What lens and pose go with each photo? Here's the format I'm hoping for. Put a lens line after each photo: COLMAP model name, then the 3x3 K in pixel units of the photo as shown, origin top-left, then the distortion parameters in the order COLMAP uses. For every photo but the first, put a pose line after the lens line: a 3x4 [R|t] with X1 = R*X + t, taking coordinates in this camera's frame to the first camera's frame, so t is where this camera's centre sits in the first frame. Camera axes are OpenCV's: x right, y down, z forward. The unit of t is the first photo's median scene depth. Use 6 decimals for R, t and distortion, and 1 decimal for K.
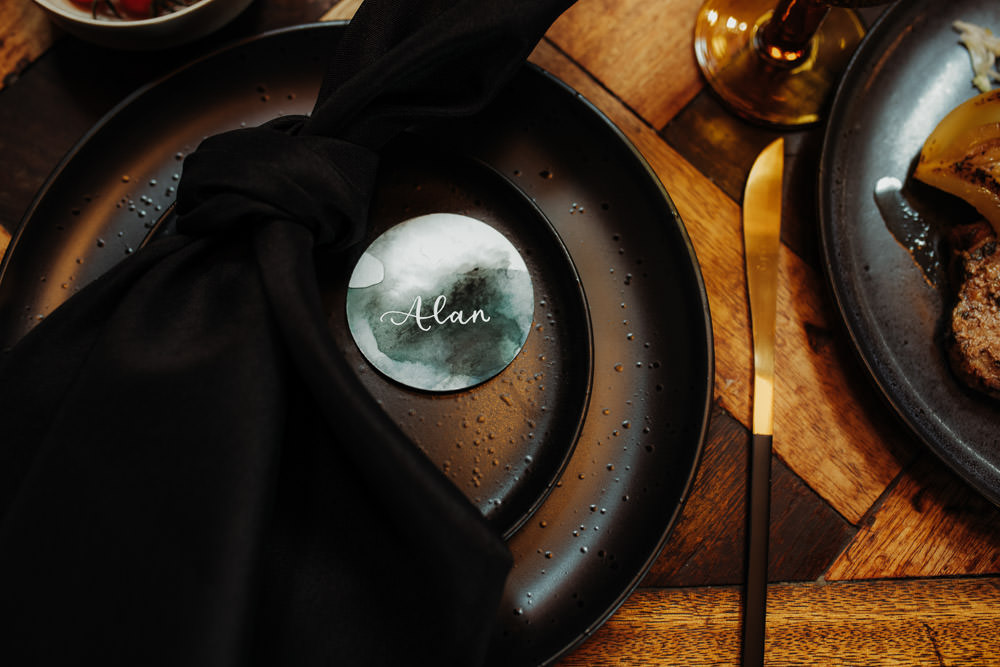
lens RADIAL K [[988.2, 0, 498.3], [0, 988.2, 357.4], [0, 0, 1]] dist [-0.055555, 0.031247]
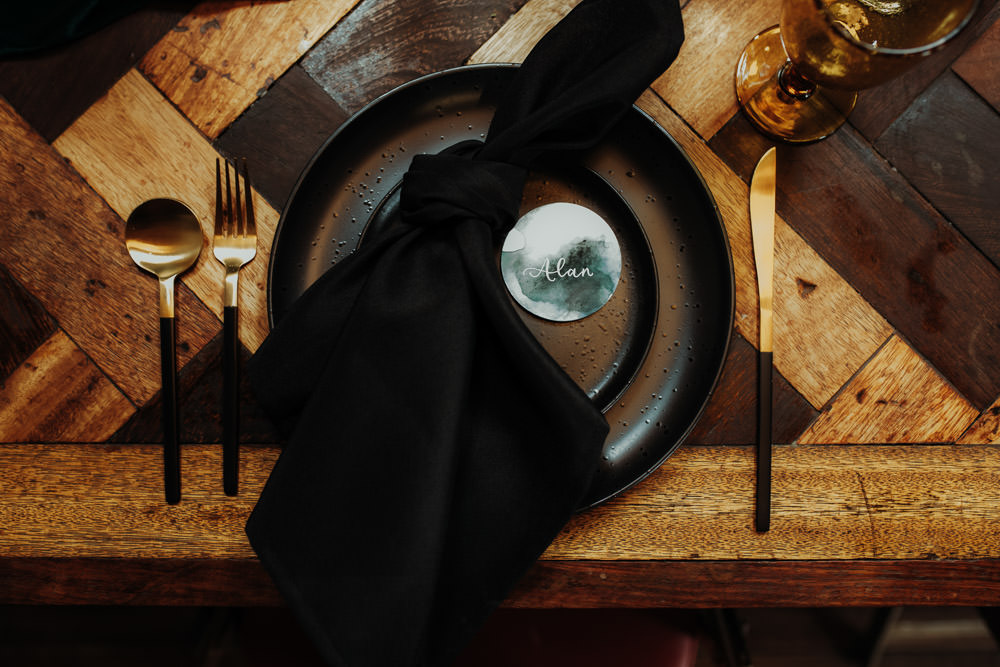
lens RADIAL K [[988.2, 0, 498.3], [0, 988.2, 357.4], [0, 0, 1]] dist [-0.055555, 0.031247]
pose [[0.999542, 0.025876, -0.015719, -0.129859], [-0.023101, 0.987412, 0.156472, -0.149668], [0.019570, -0.156037, 0.987557, -0.562548]]
